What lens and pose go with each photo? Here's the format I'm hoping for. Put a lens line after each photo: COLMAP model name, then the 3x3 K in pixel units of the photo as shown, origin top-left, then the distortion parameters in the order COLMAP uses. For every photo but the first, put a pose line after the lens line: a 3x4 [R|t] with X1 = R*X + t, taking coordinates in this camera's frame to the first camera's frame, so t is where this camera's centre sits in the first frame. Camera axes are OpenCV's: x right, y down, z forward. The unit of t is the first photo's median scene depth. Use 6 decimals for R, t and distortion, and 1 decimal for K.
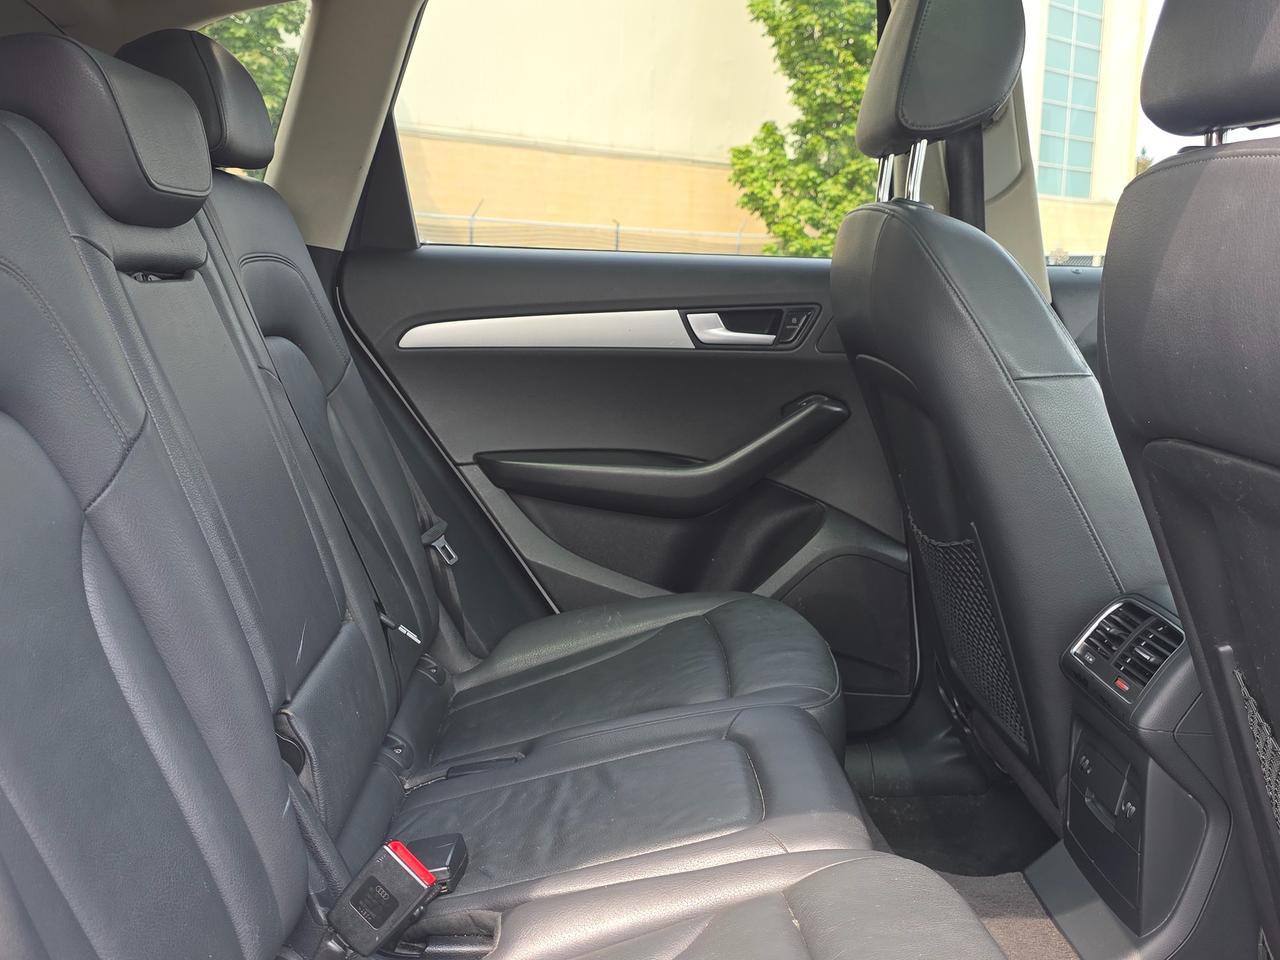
lens RADIAL K [[1380.3, 0, 633.3], [0, 1380.3, 468.2], [0, 0, 1]] dist [0.078175, 0.000000]
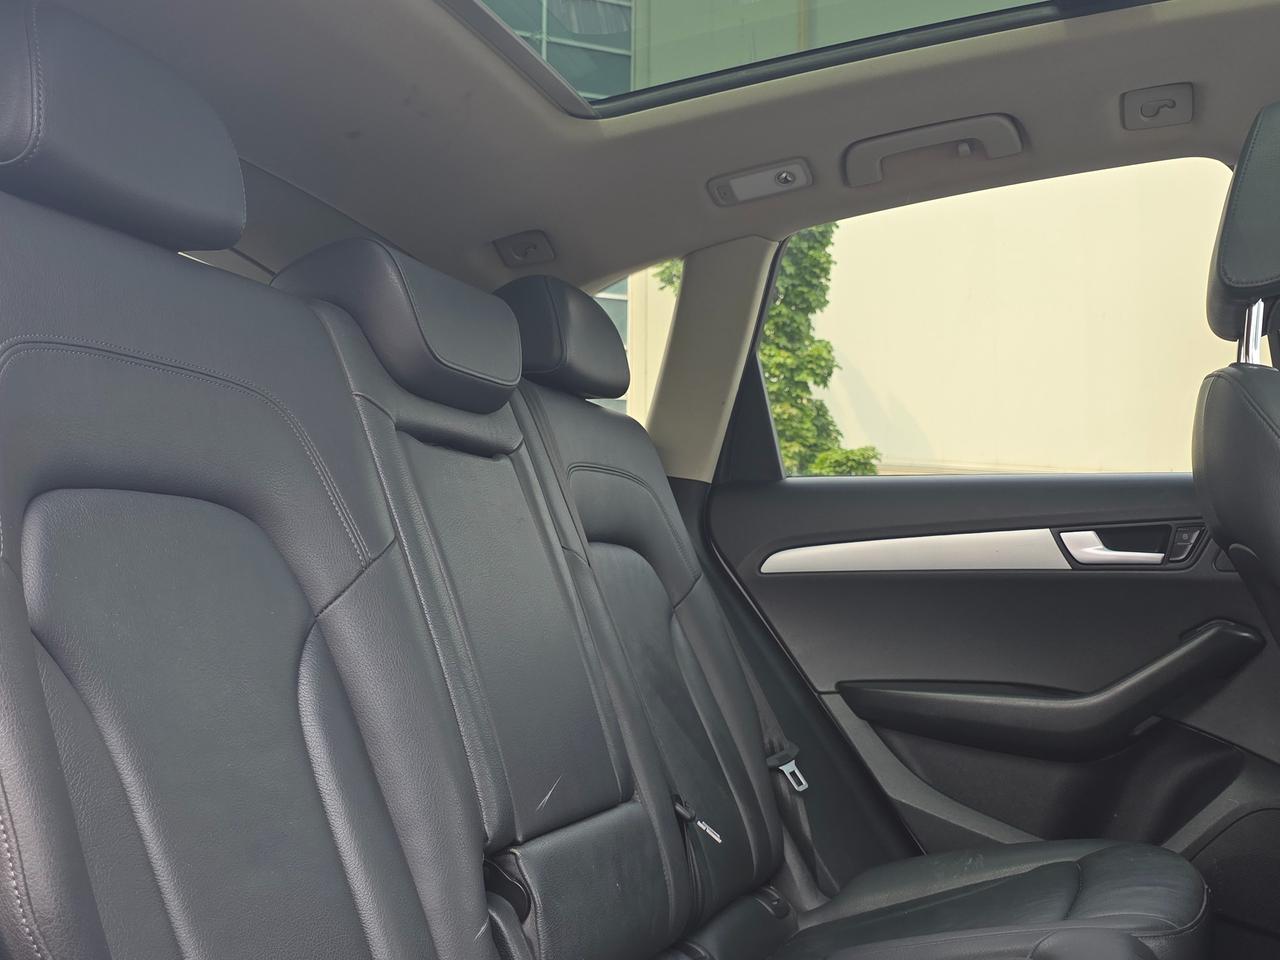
lens RADIAL K [[1380.3, 0, 641.9], [0, 1380.3, 452.8], [0, 0, 1]] dist [0.078175, 0.000000]
pose [[0.929430, -0.054019, -0.365022, 0.014530], [-0.041172, 0.967868, -0.248065, 0.009621], [0.366694, 0.245588, 0.897342, 0.004693]]
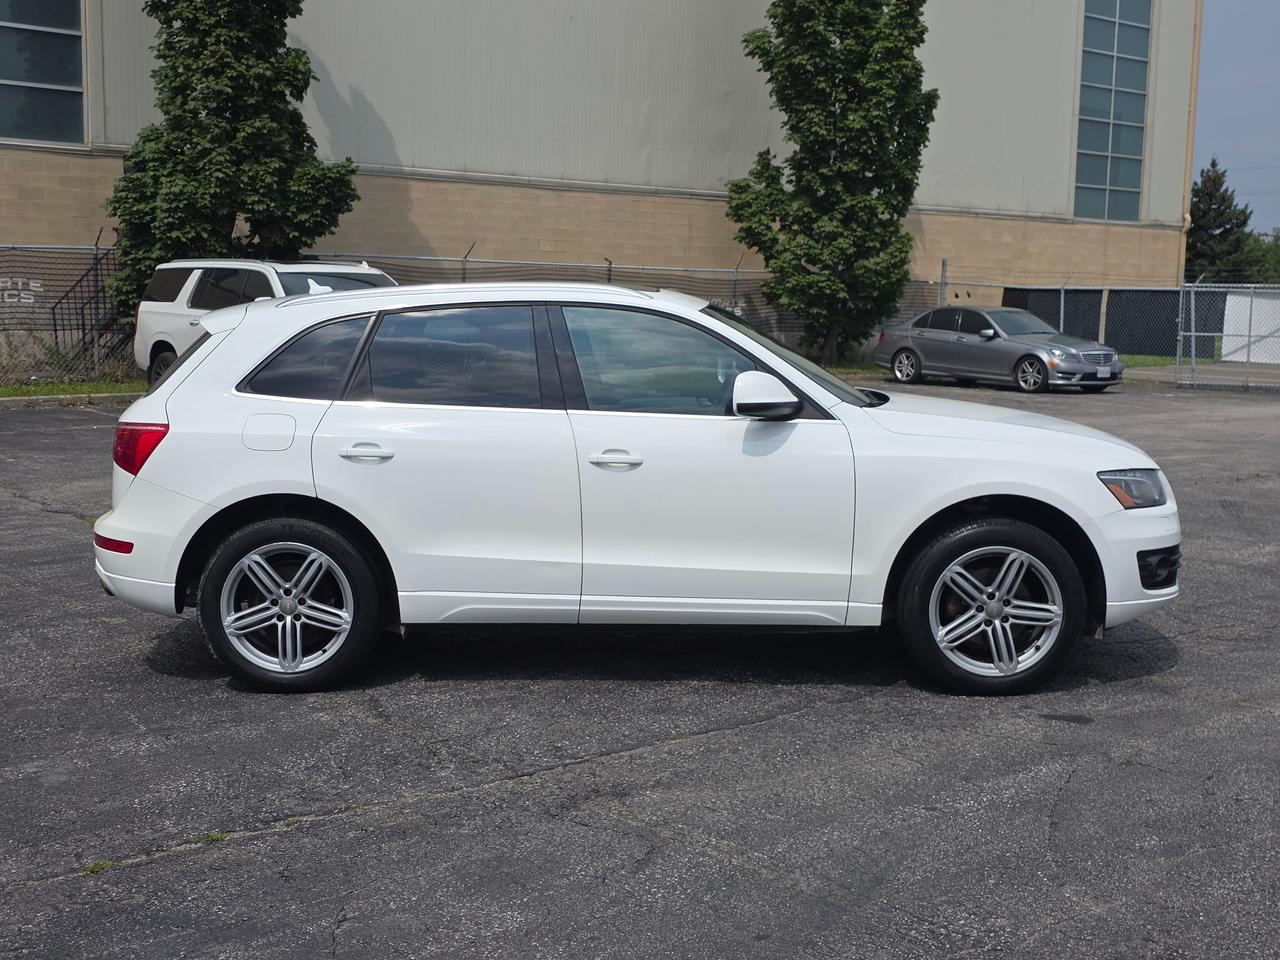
lens RADIAL K [[1732.1, 0, 642.0], [0, 1732.1, 490.6], [0, 0, 1]] dist [0.078616, 0.000000]
pose [[0.999856, -0.000777, -0.016926, 0.043474], [0.000399, 0.999751, -0.022291, 0.022267], [0.016939, 0.022281, 0.999608, -0.330323]]
